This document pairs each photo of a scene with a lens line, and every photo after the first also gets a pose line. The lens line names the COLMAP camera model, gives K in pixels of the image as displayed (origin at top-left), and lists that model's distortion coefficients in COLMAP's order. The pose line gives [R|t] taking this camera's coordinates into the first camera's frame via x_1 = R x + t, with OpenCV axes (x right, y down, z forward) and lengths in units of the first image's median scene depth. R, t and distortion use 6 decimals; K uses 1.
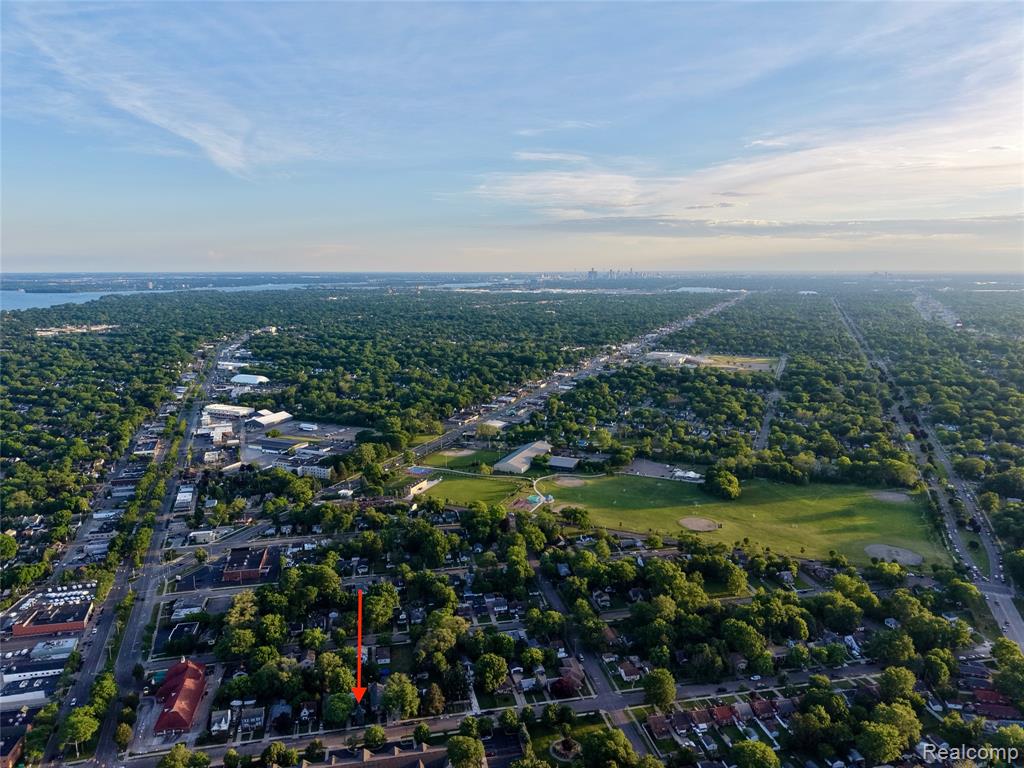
lens RADIAL K [[702.8, 0, 510.7], [0, 702.8, 450.5], [0, 0, 1]] dist [0.055859, -0.072199]
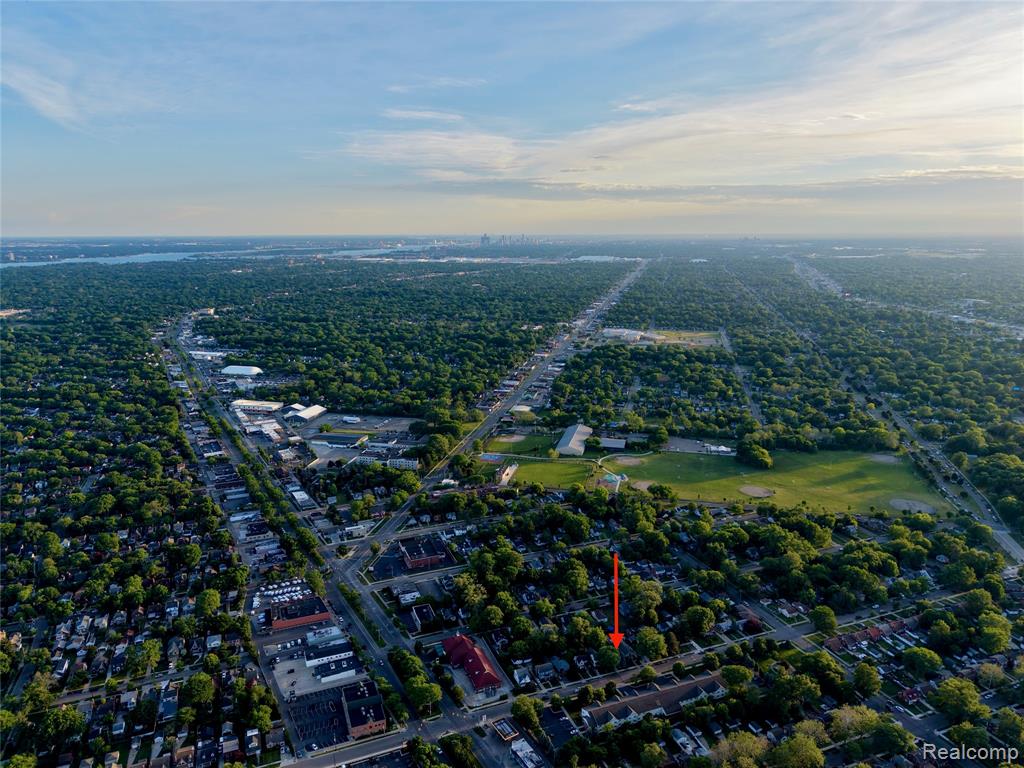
lens RADIAL K [[702.8, 0, 510.7], [0, 702.8, 450.5], [0, 0, 1]] dist [0.055859, -0.072199]
pose [[0.984258, -0.054215, 0.168216, -0.247863], [0.045329, 0.997388, 0.056228, -0.038208], [-0.170826, -0.047718, 0.984145, -0.091761]]
